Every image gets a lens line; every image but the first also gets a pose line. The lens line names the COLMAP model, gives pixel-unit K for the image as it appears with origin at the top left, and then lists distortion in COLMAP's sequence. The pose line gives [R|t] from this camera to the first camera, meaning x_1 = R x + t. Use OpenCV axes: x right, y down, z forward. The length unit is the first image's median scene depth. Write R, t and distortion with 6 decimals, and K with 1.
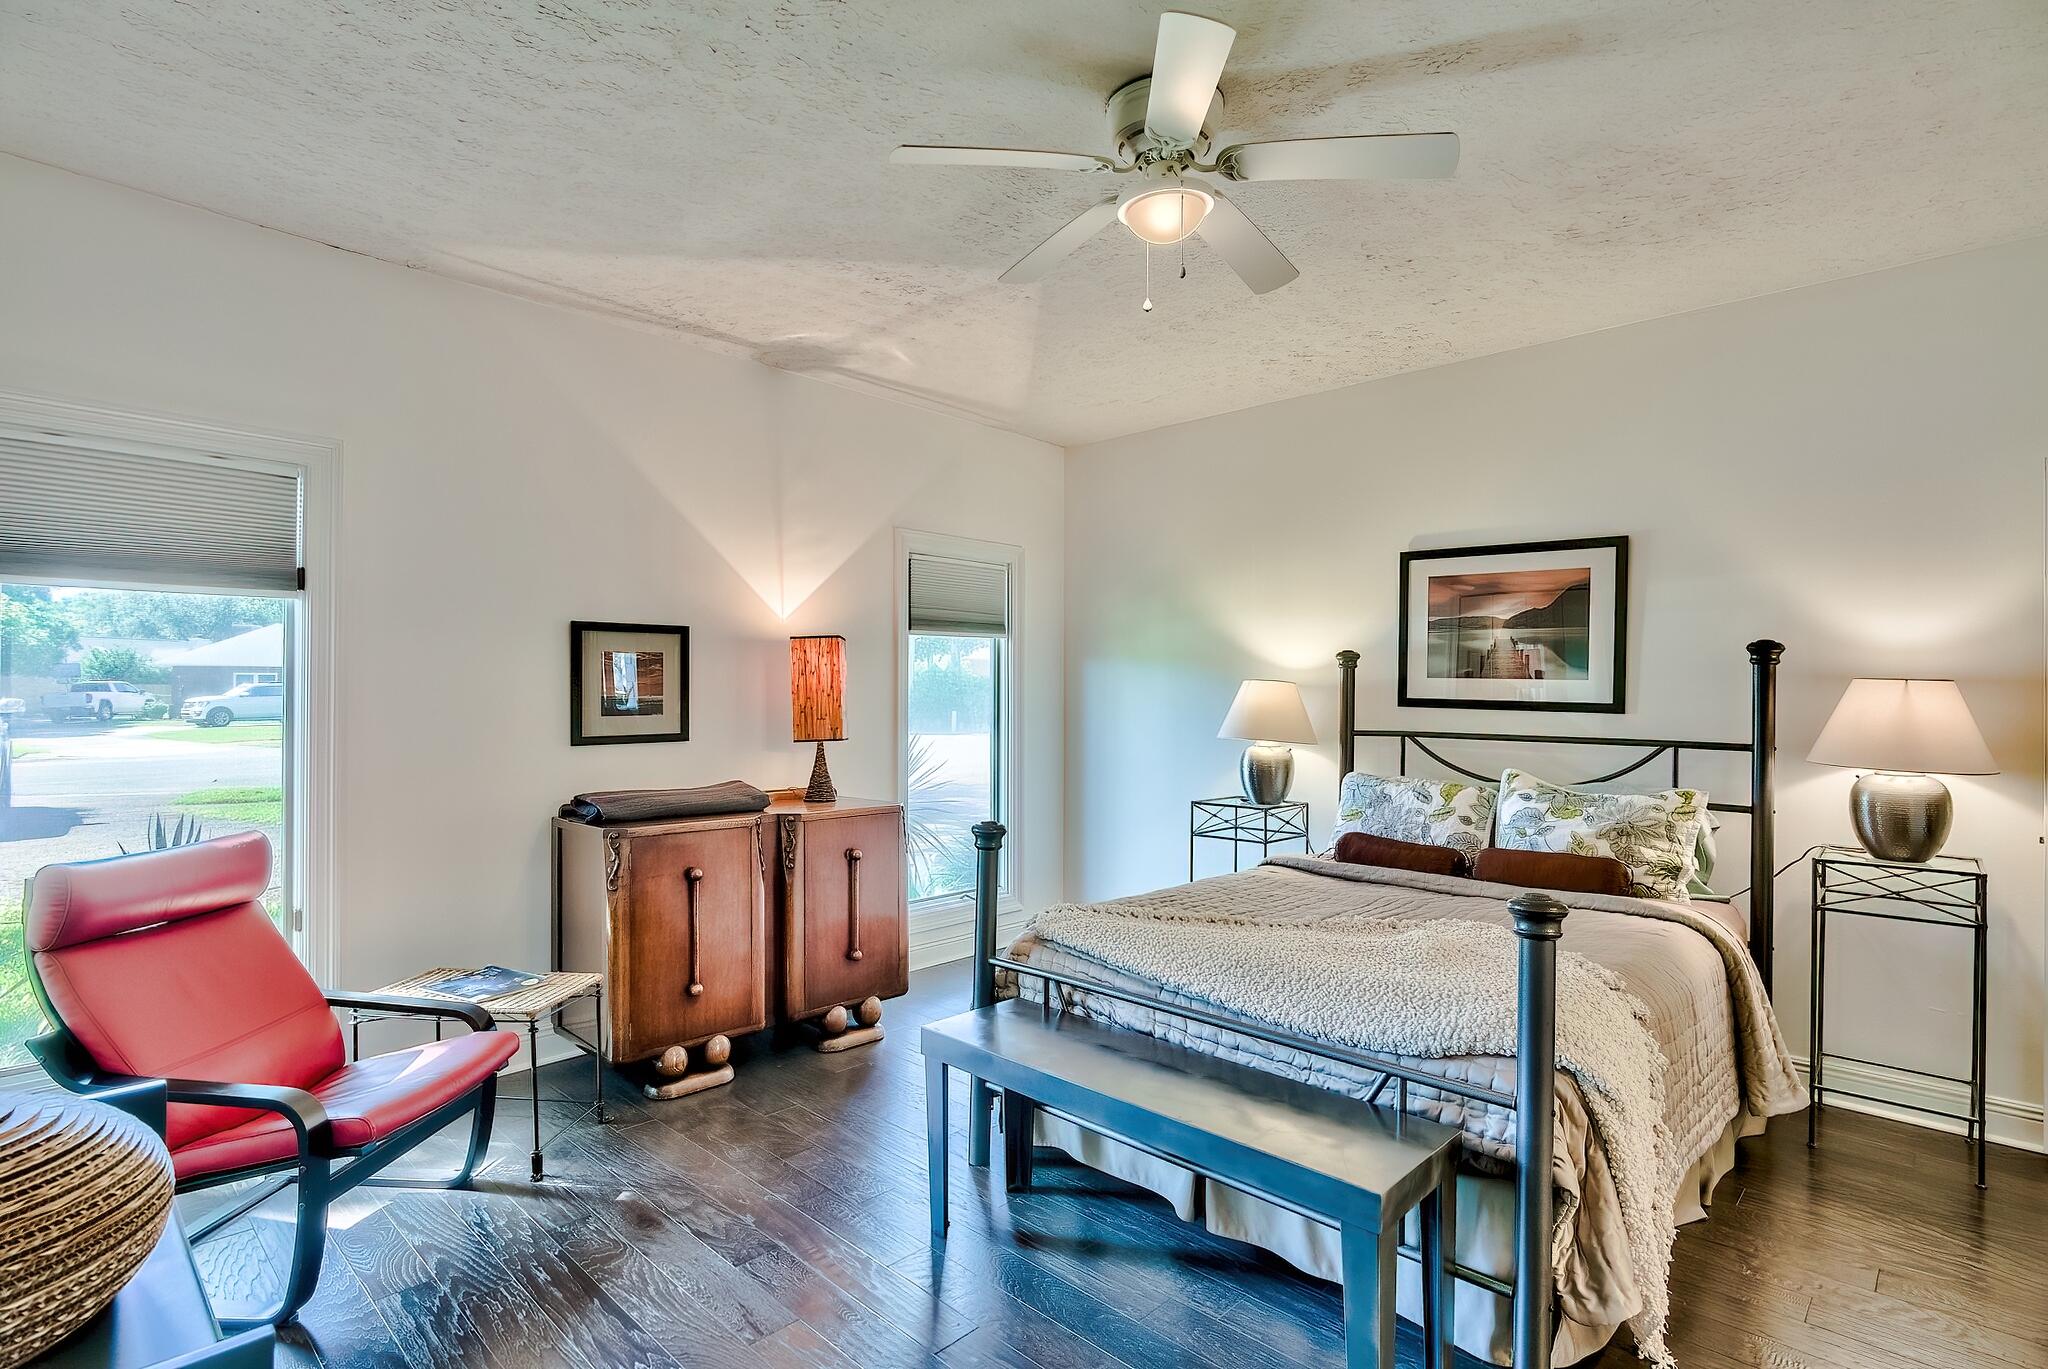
lens RADIAL K [[997.2, 0, 1037.8], [0, 997.2, 685.3], [0, 0, 1]] dist [-0.005228, 0.001907]
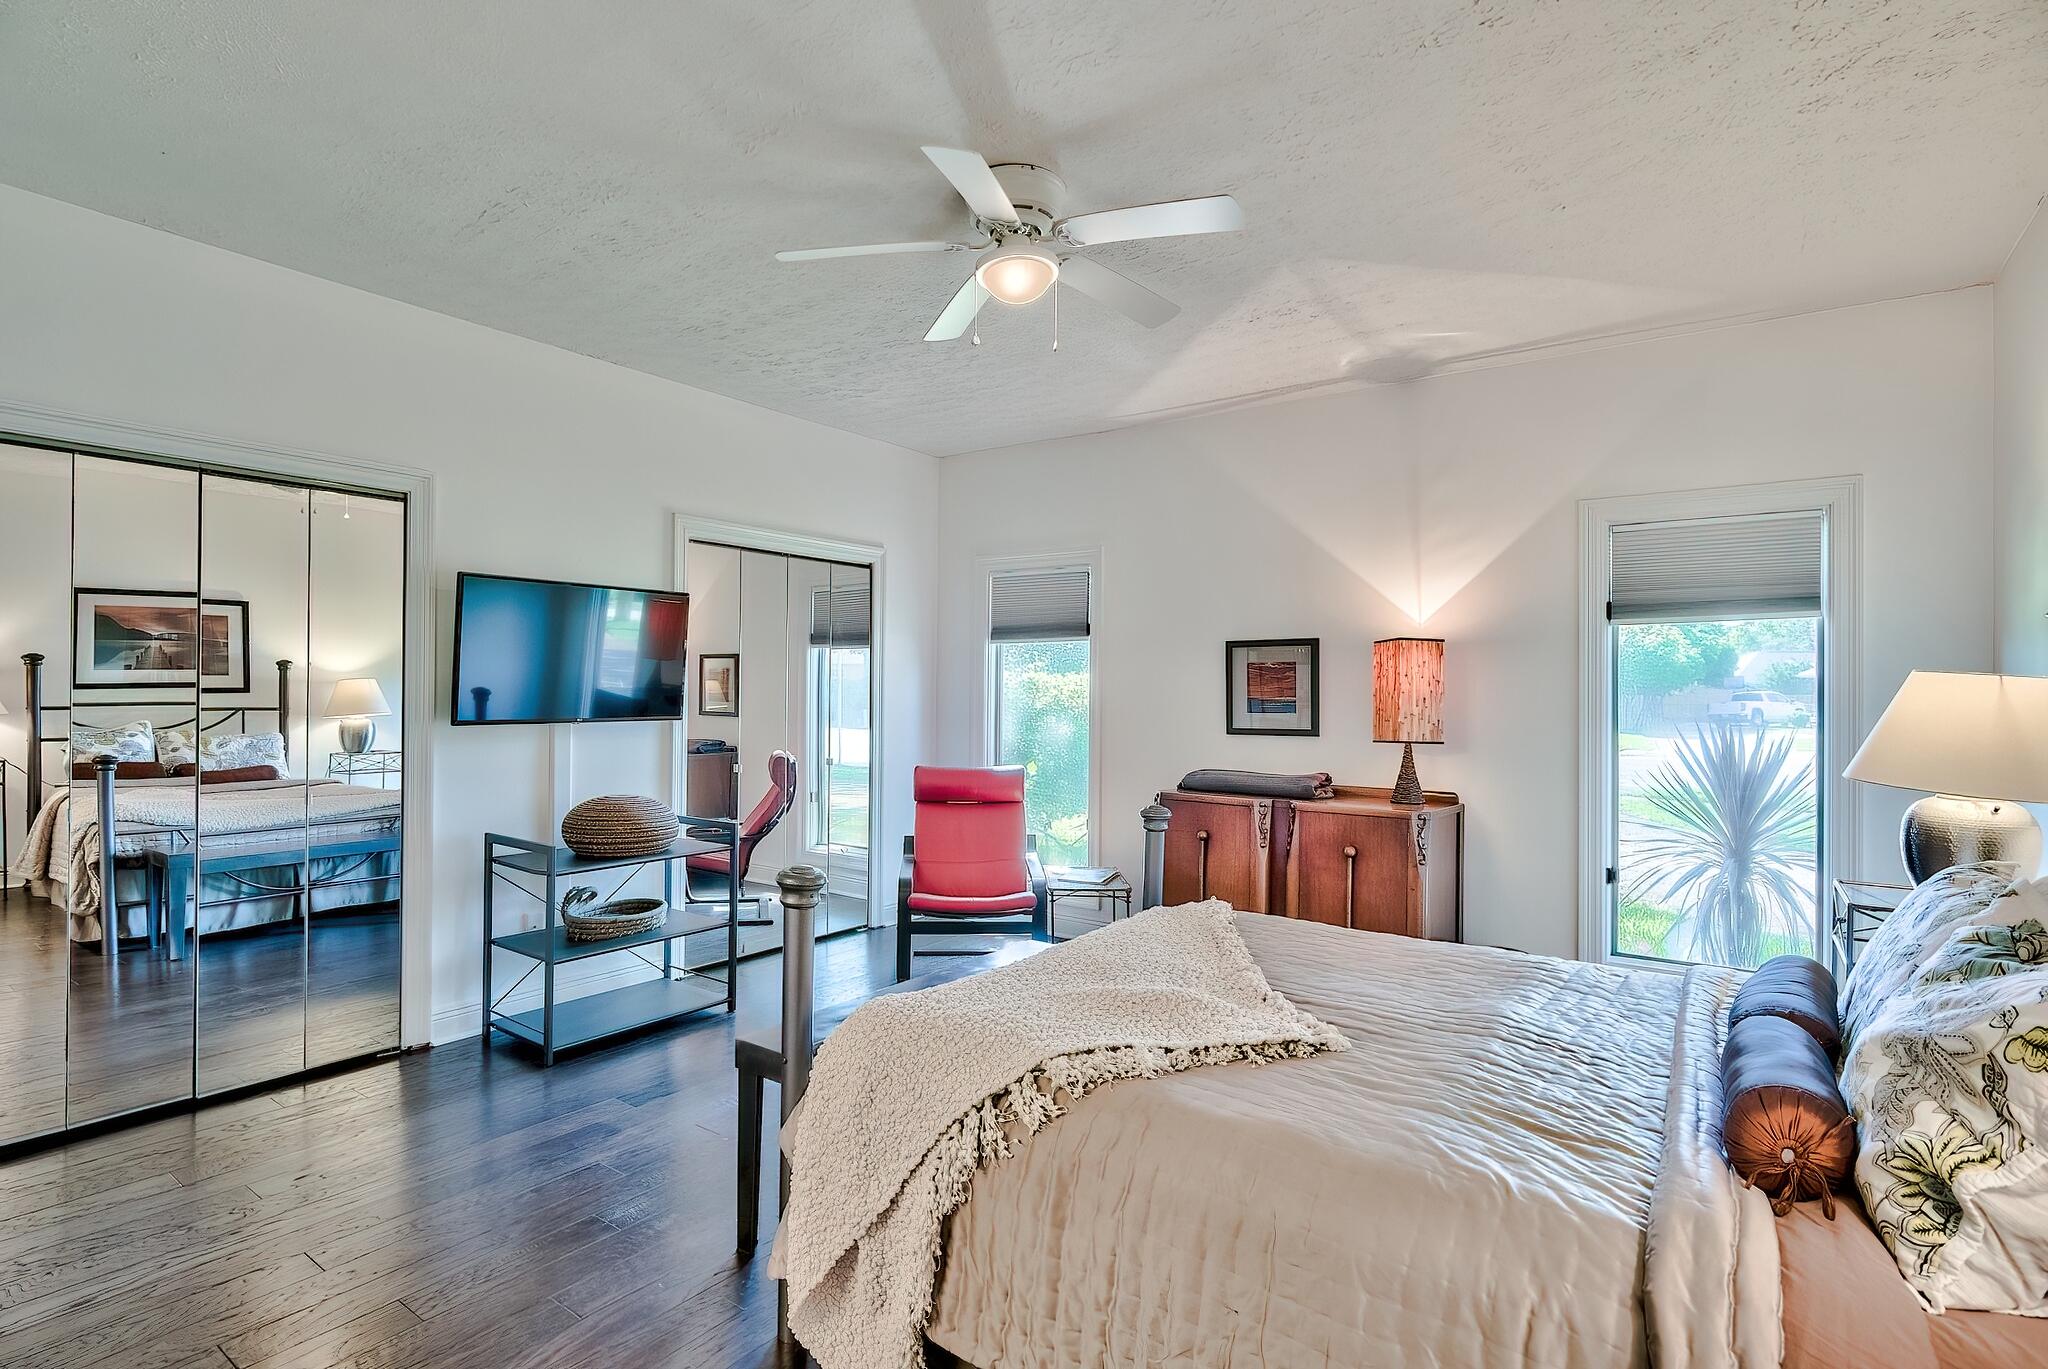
lens RADIAL K [[997.2, 0, 1035.4], [0, 997.2, 687.0], [0, 0, 1]] dist [-0.005228, 0.001907]
pose [[0.142210, -0.009838, -0.989788, 0.753518], [0.000998, 0.999952, -0.009795, 0.009054], [0.989836, 0.000406, 0.142213, 0.507330]]
